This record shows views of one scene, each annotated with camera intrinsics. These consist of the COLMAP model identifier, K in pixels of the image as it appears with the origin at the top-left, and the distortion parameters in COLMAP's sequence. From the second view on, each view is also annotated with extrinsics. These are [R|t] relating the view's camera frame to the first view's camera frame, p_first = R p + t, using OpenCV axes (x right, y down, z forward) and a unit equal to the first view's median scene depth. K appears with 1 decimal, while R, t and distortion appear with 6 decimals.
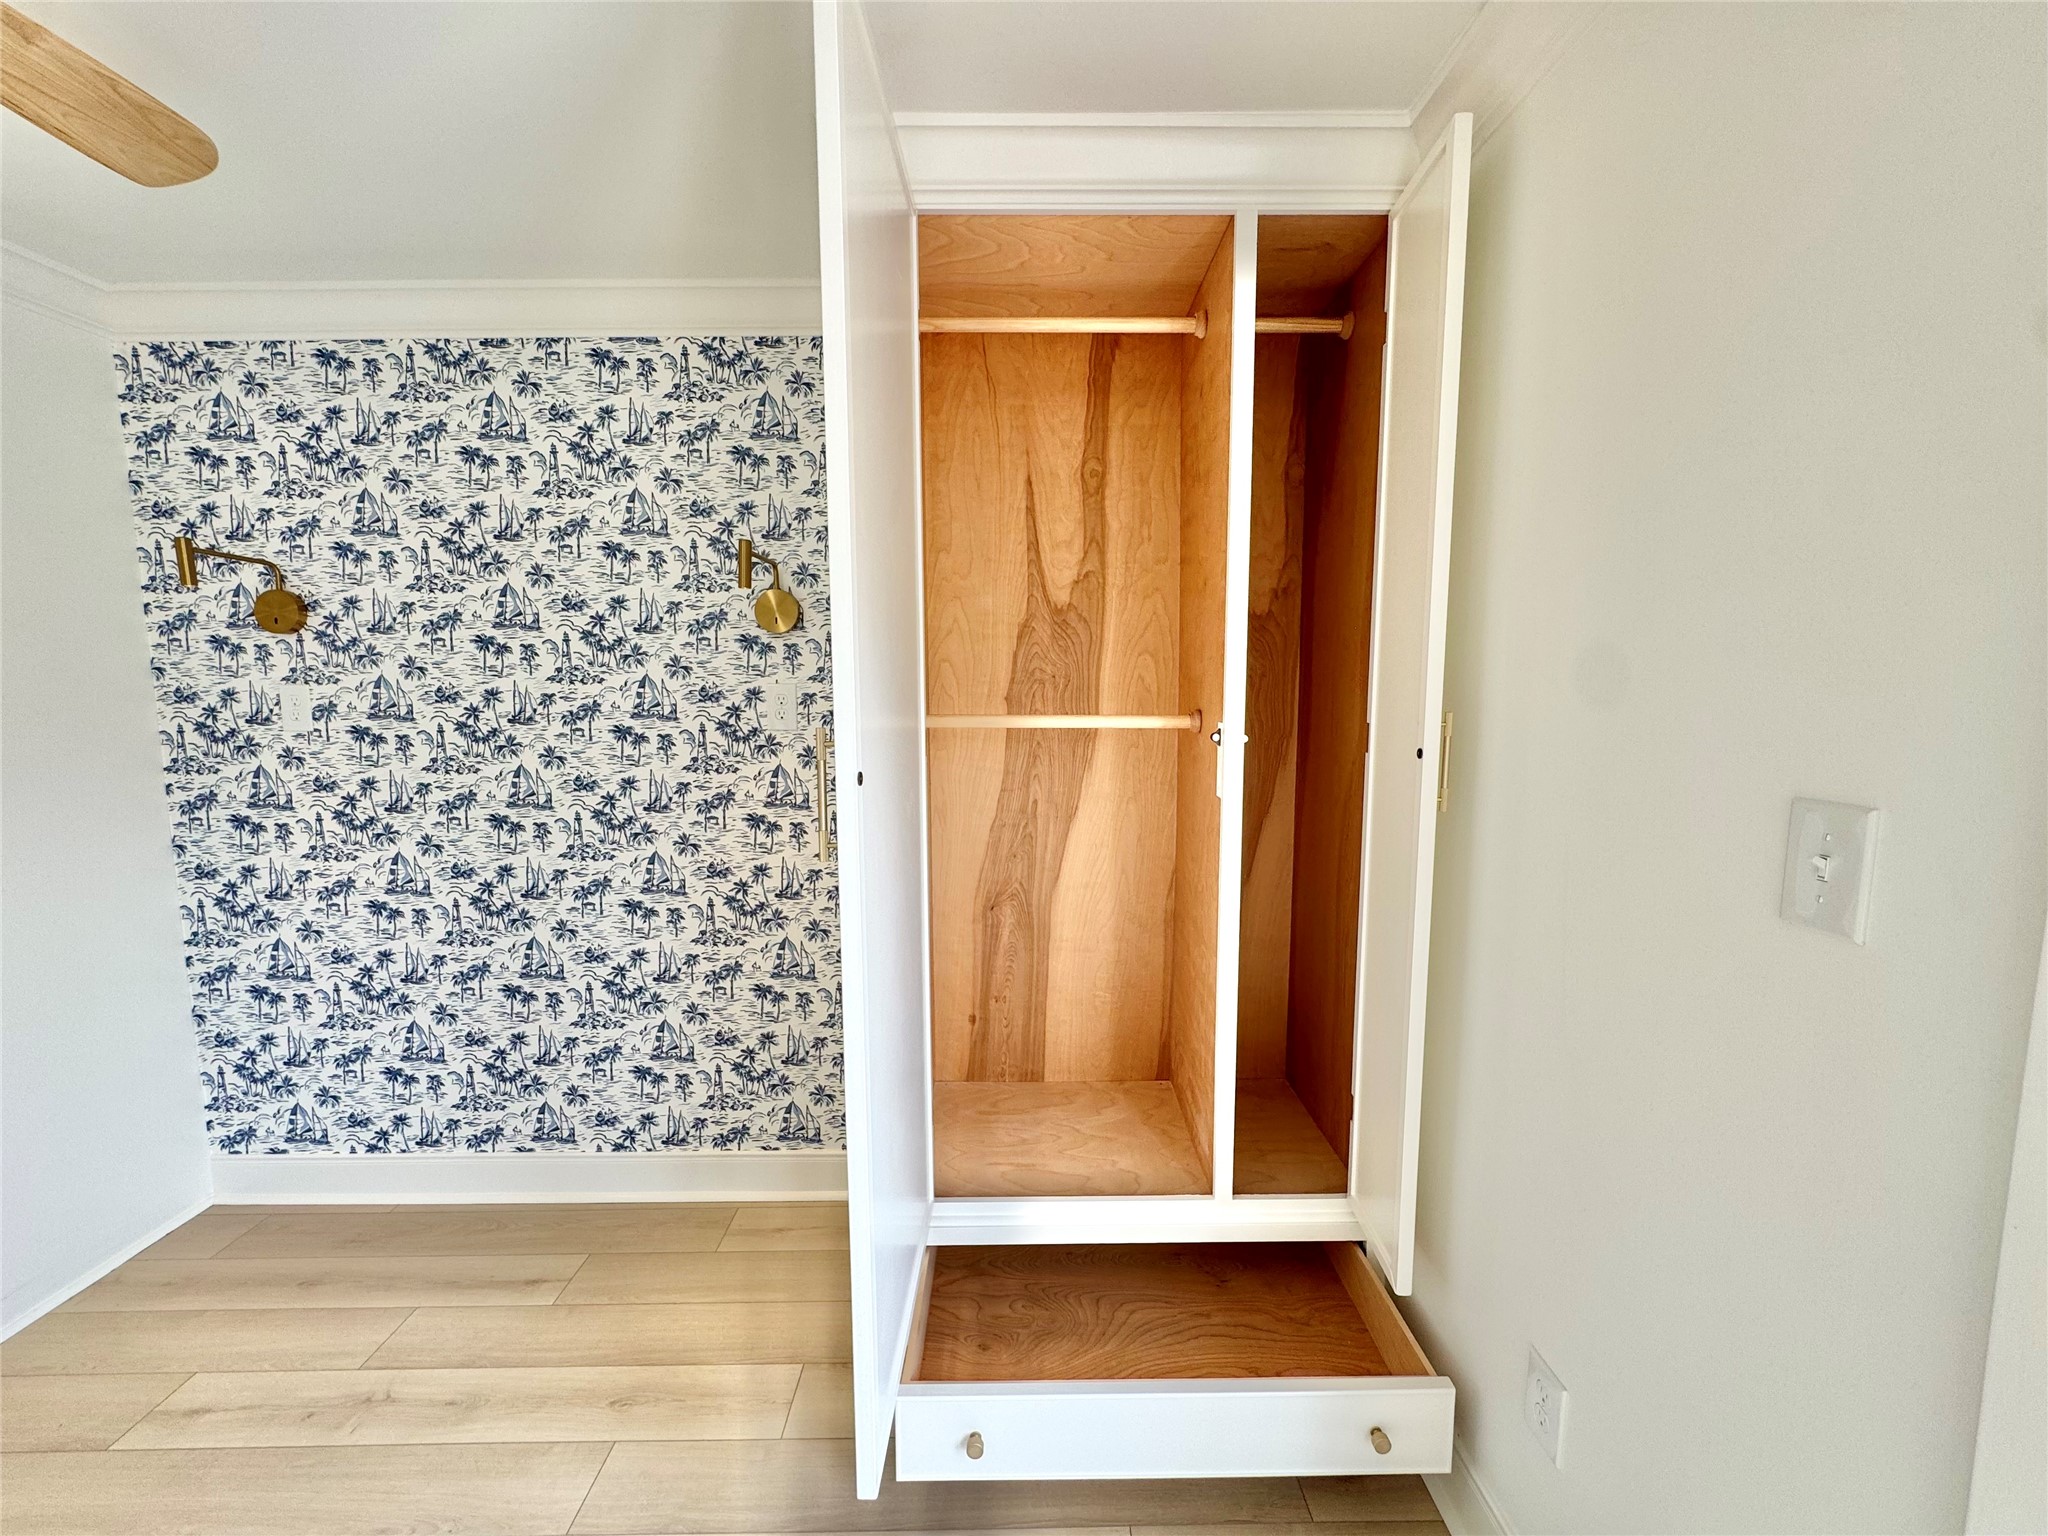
lens RADIAL K [[815.6, 0, 1024.8], [0, 815.6, 768.6], [0, 0, 1]] dist [-0.002493, 0.000058]
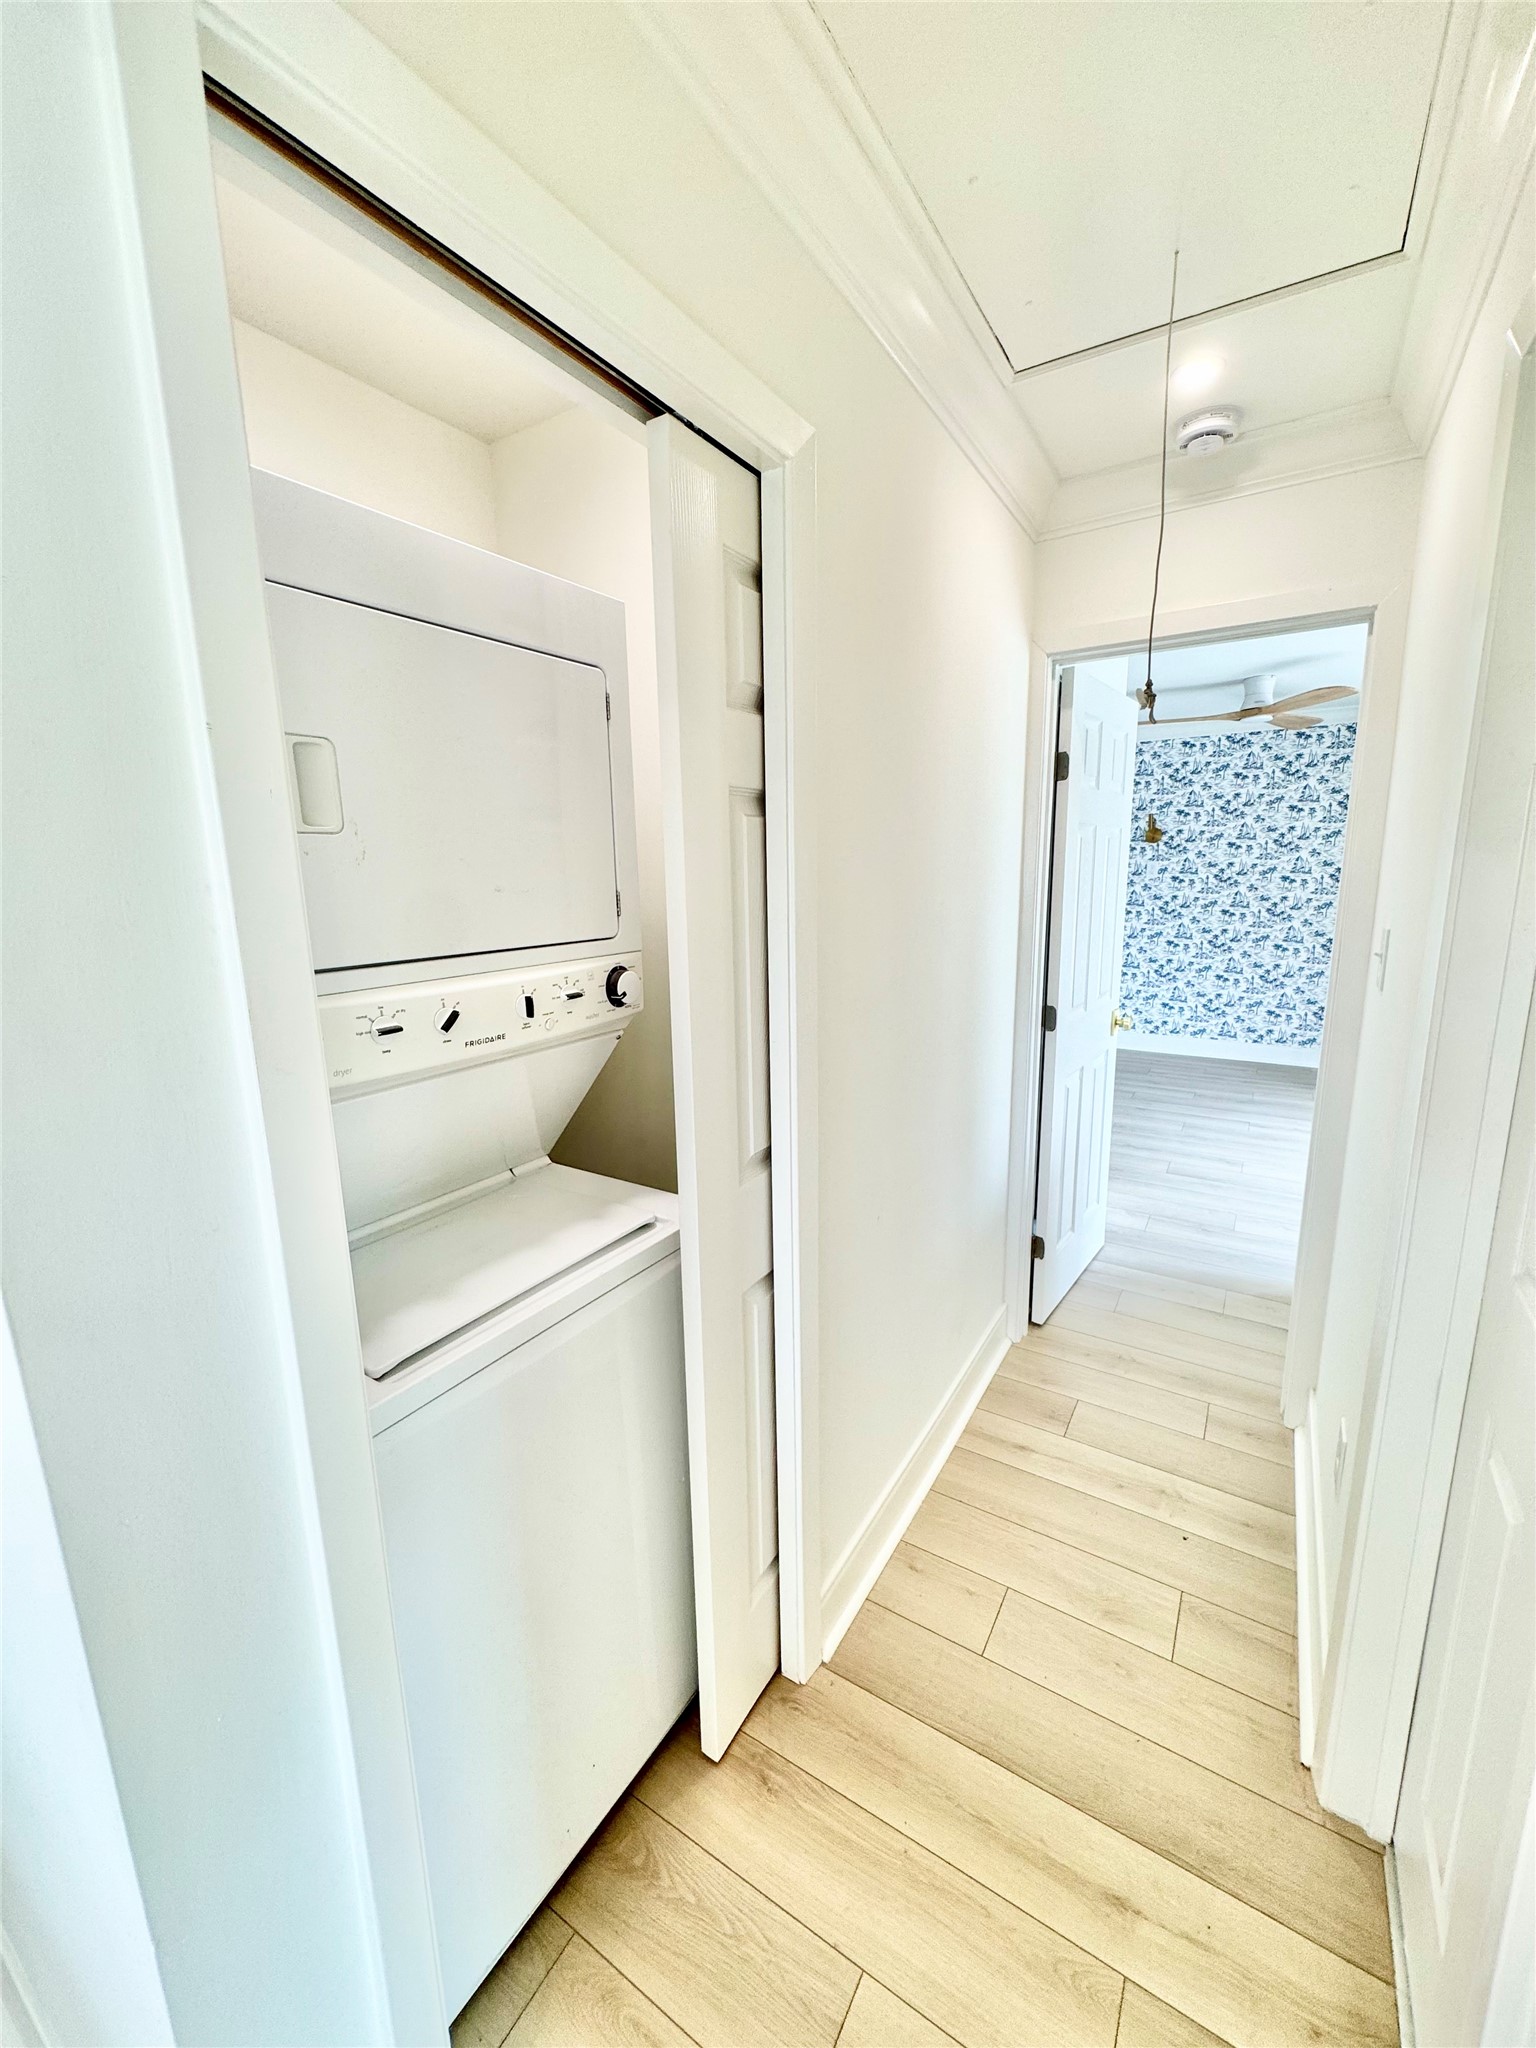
lens RADIAL K [[815.6, 0, 771.4], [0, 815.6, 1025.0], [0, 0, 1]] dist [-0.002493, 0.000058]
pose [[0.840198, 0.096381, -0.533646, -0.443201], [-0.043500, 0.992886, 0.110836, 0.206923], [0.540532, -0.069911, 0.838414, -2.139840]]
